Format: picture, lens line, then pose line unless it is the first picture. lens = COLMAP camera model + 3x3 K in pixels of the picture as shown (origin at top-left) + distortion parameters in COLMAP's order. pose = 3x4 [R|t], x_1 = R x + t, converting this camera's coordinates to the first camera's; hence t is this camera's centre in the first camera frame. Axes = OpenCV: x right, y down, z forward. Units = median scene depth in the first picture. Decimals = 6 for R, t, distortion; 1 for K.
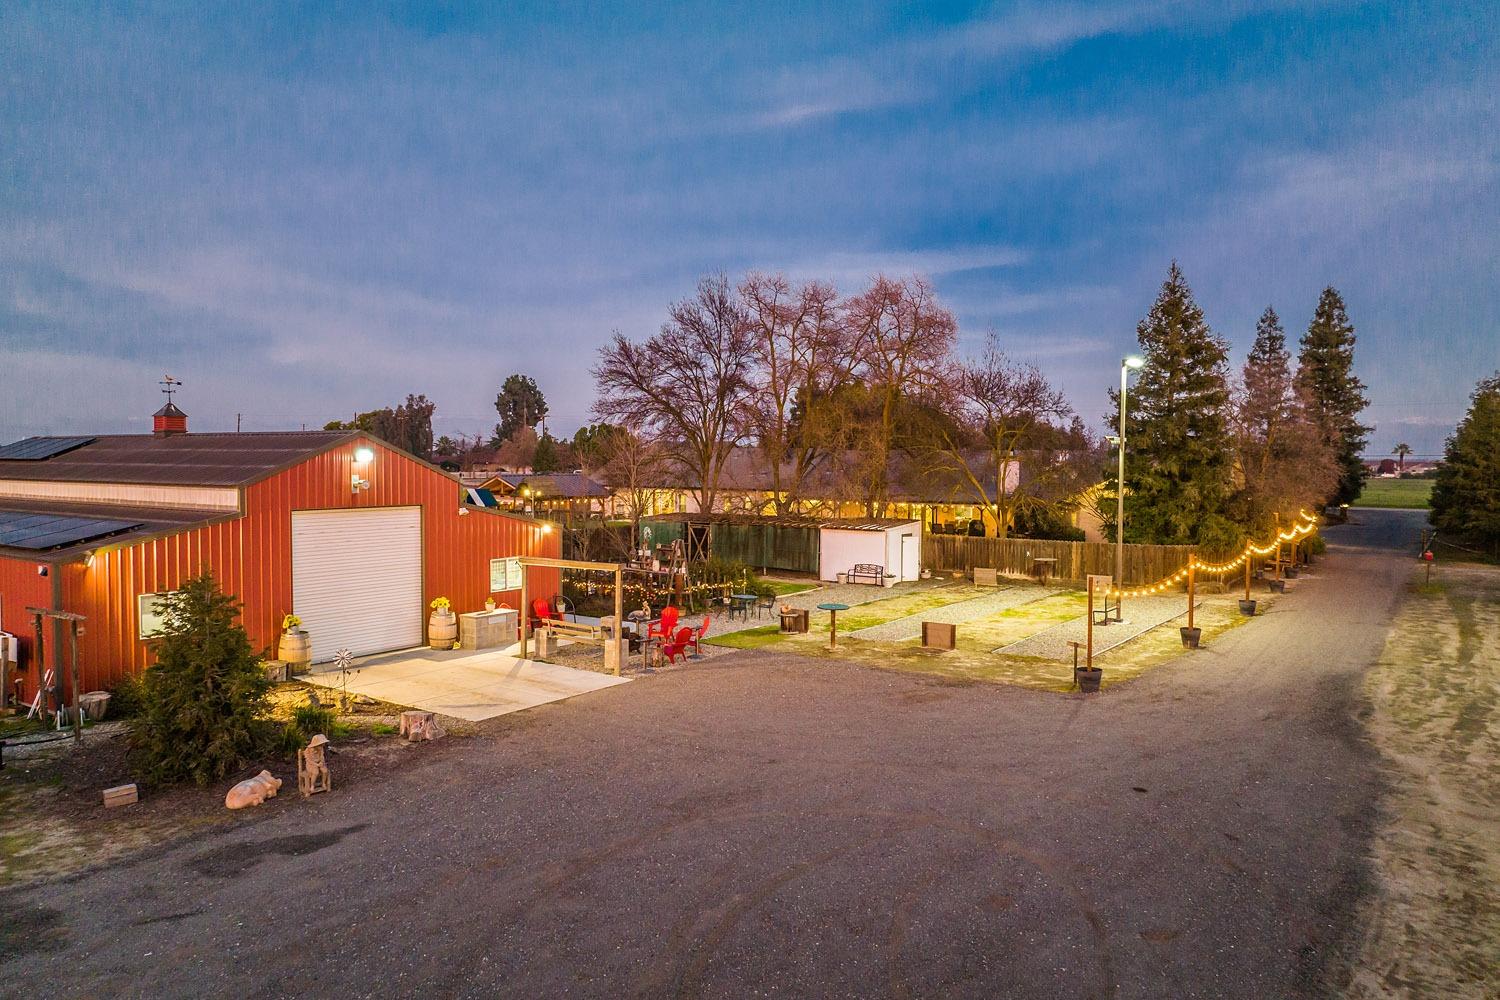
lens RADIAL K [[1042.6, 0, 752.0], [0, 1042.6, 499.8], [0, 0, 1]] dist [-0.000620, 0.001548]
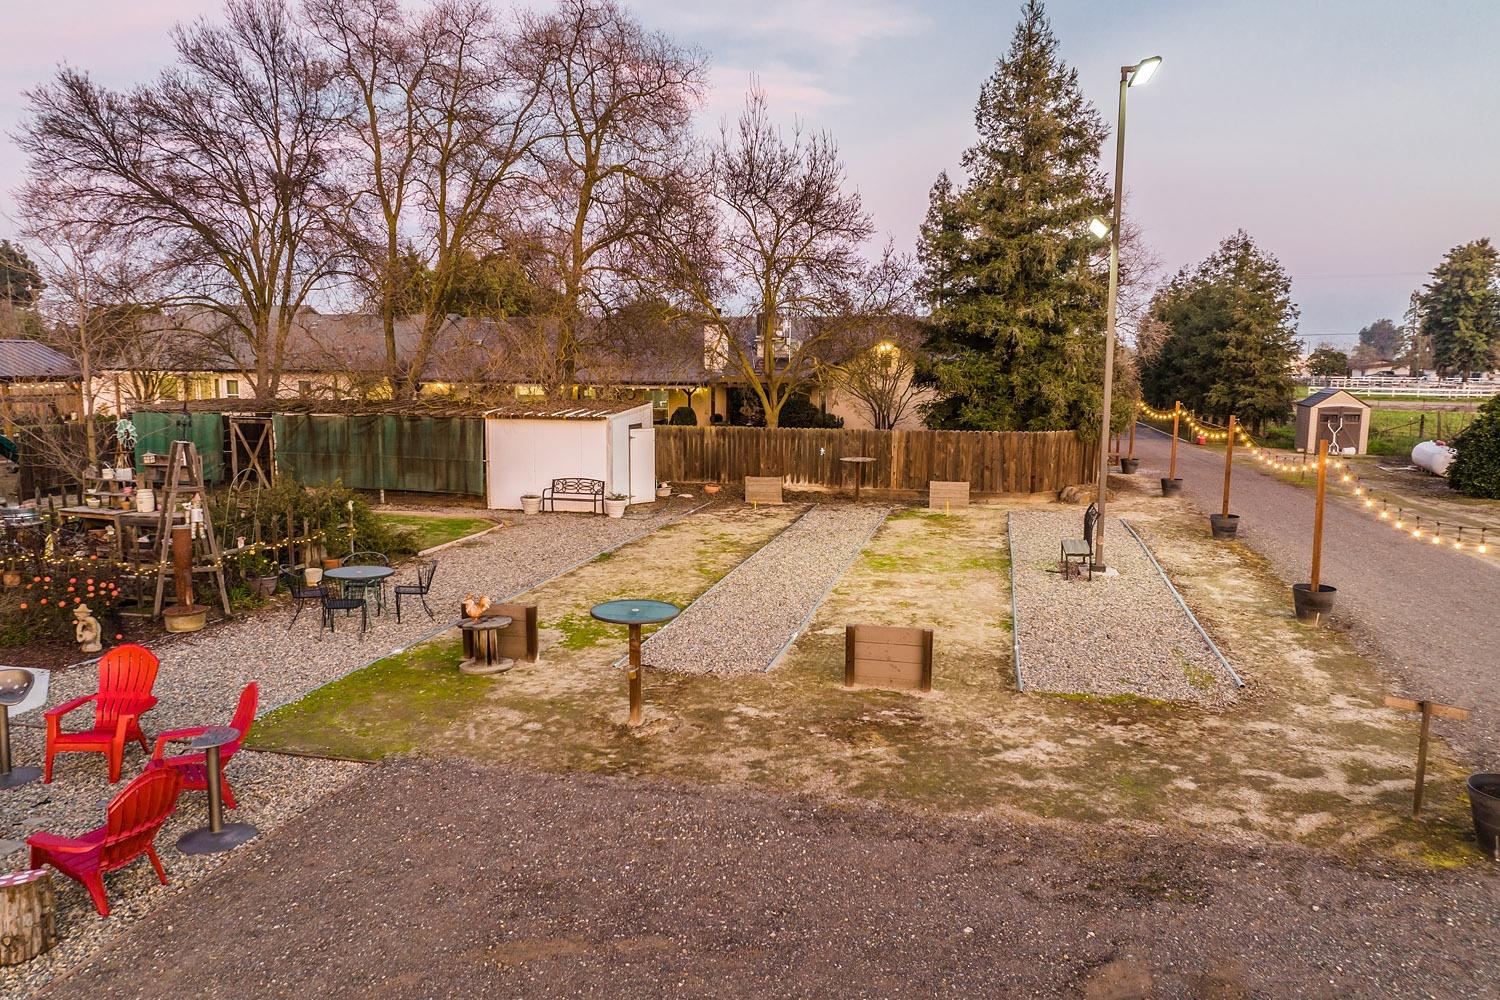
lens RADIAL K [[1042.6, 0, 752.0], [0, 1042.6, 499.8], [0, 0, 1]] dist [-0.000620, 0.001548]
pose [[0.928921, -0.047834, 0.367176, -0.010179], [0.013225, 0.995274, 0.096202, 0.019945], [-0.370042, -0.084509, 0.925163, 0.435272]]
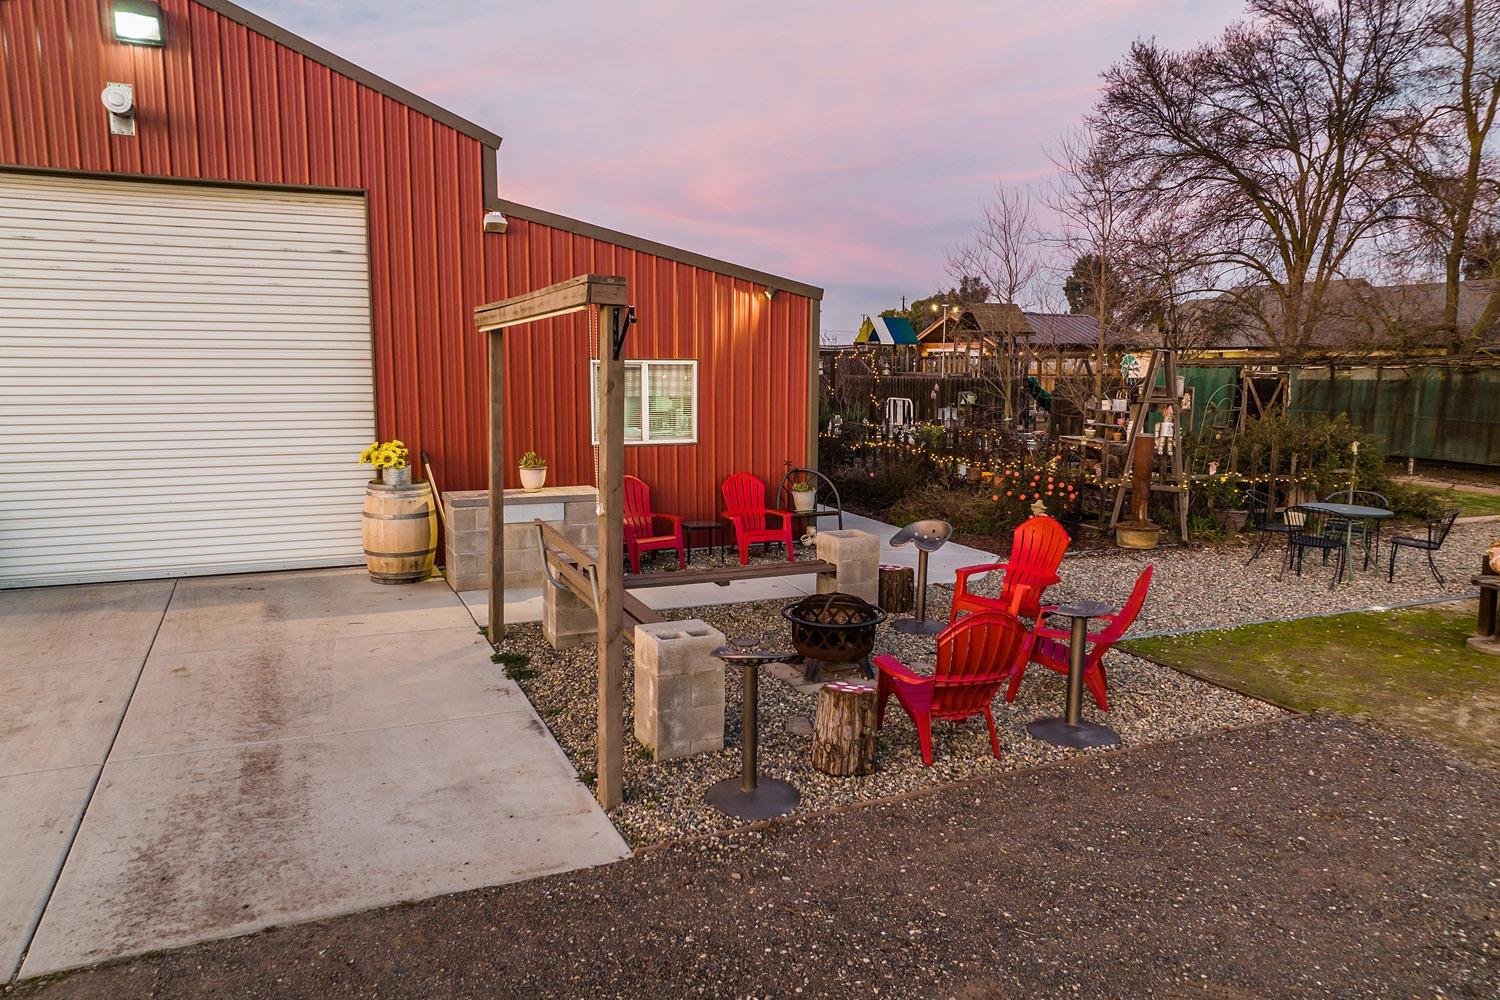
lens RADIAL K [[1042.6, 0, 752.0], [0, 1042.6, 499.8], [0, 0, 1]] dist [-0.000620, 0.001548]
pose [[0.853427, 0.068680, -0.516668, 0.002648], [-0.022311, 0.995186, 0.095435, 0.049135], [0.520735, -0.069920, 0.850851, 0.486001]]
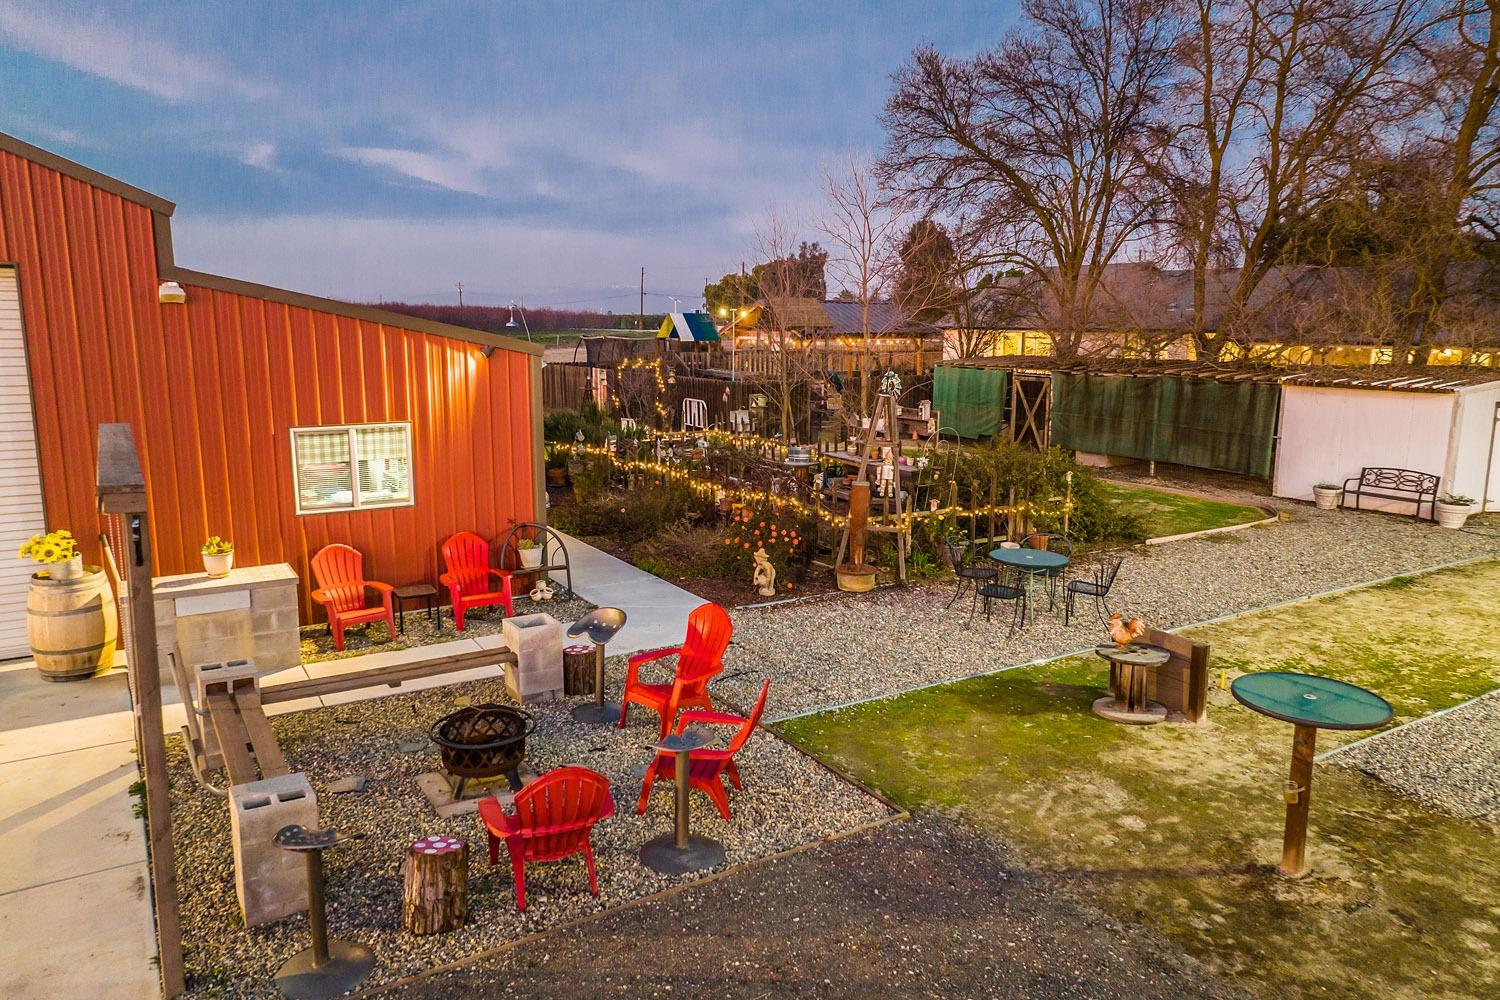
lens RADIAL K [[1041.1, 0, 753.0], [0, 1041.1, 501.4], [0, 0, 1]] dist [0.001134, -0.004153]
pose [[0.918536, 0.065539, -0.389867, 0.035000], [-0.014143, 0.990979, 0.133267, 0.021501], [0.395084, -0.116896, 0.911177, 0.501566]]
